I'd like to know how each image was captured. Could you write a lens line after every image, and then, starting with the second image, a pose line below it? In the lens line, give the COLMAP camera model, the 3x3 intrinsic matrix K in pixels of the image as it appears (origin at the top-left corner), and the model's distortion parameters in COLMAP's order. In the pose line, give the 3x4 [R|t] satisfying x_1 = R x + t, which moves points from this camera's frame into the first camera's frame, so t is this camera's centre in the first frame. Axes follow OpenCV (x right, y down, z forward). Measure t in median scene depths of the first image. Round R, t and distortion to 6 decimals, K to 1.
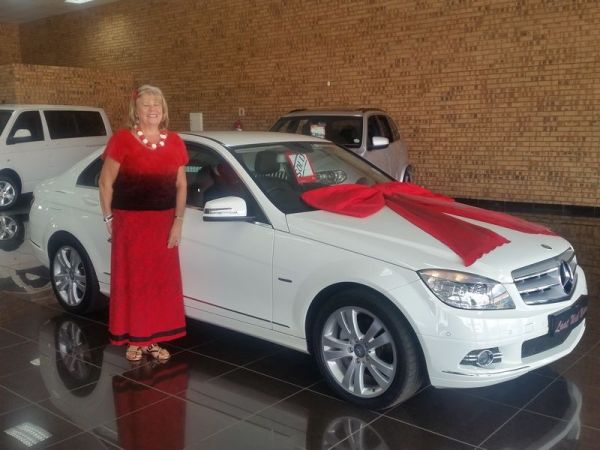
lens RADIAL K [[656.2, 0, 294.9], [0, 656.2, 235.1], [0, 0, 1]] dist [0.018746, 0.000000]
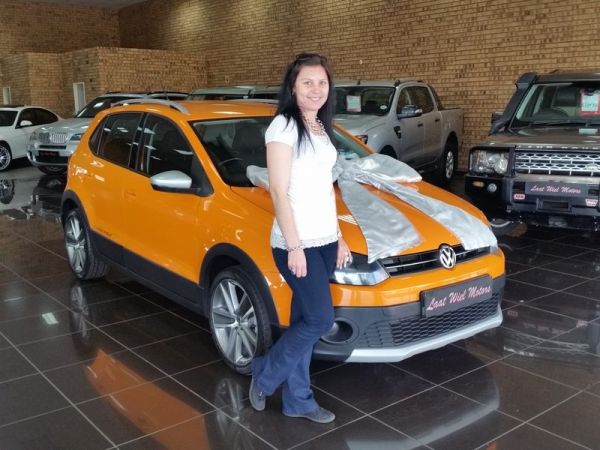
lens RADIAL K [[656.2, 0, 298.6], [0, 656.2, 233.3], [0, 0, 1]] dist [0.018746, 0.000000]
pose [[0.980748, 0.039083, -0.191328, 0.189245], [-0.032315, 0.998741, 0.038364, 0.011337], [0.192587, -0.031443, 0.980776, -0.088926]]
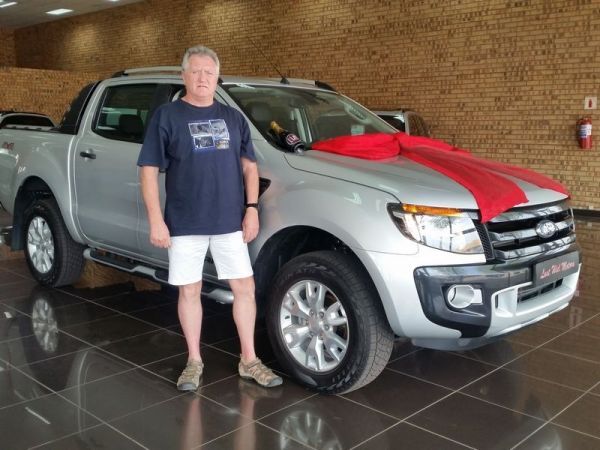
lens RADIAL K [[656.2, 0, 305.4], [0, 656.2, 245.2], [0, 0, 1]] dist [0.018746, 0.000000]
pose [[0.998173, 0.032528, -0.050926, 0.270115], [-0.031594, 0.999320, 0.019029, 0.029475], [0.051510, -0.017386, 0.998521, -0.213652]]
